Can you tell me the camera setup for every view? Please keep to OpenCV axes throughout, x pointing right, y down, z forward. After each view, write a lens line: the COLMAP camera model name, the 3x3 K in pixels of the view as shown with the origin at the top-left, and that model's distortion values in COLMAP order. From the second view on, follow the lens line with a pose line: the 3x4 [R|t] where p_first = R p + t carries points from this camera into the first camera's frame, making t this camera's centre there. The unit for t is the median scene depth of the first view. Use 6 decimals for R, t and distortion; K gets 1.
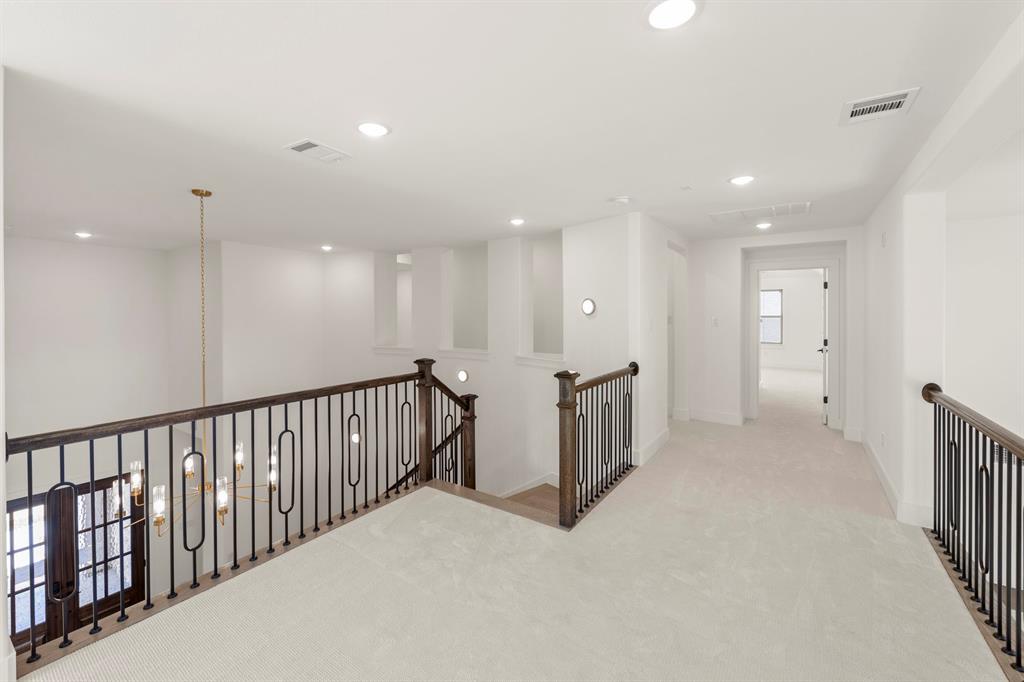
lens RADIAL K [[422.9, 0, 513.5], [0, 422.9, 331.8], [0, 0, 1]] dist [-0.000512, -0.000012]
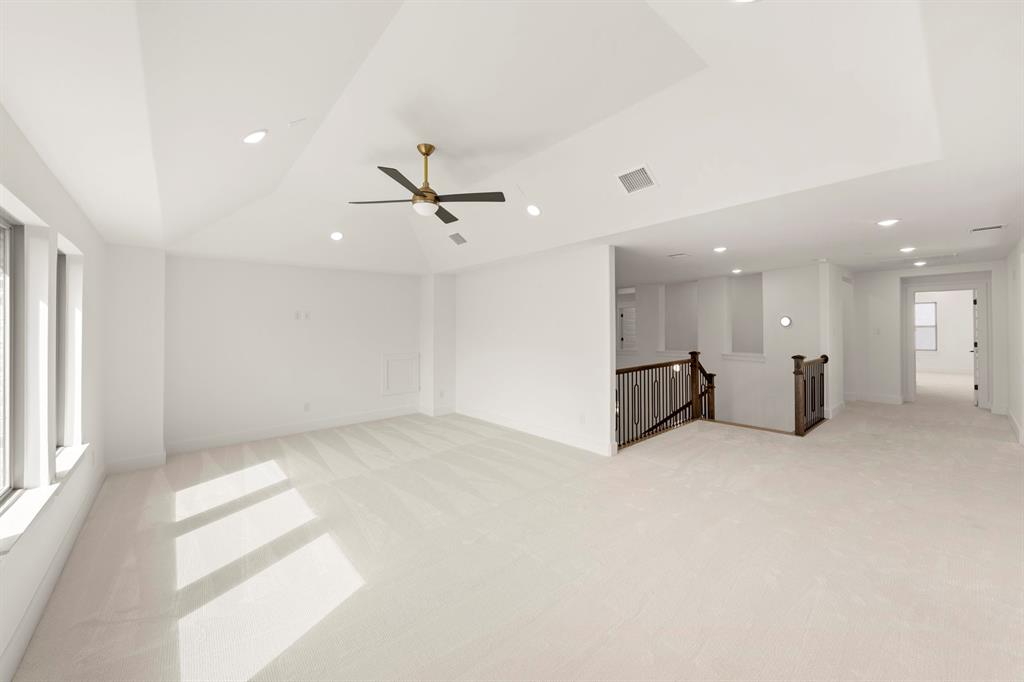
lens RADIAL K [[389.2, 0, 512.0], [0, 389.2, 341.0], [0, 0, 1]] dist [0.000451, -0.005132]
pose [[0.964492, -0.003932, -0.264082, -0.400590], [0.001231, 0.999945, -0.010392, 0.026781], [0.264108, 0.009698, 0.964444, -0.634199]]
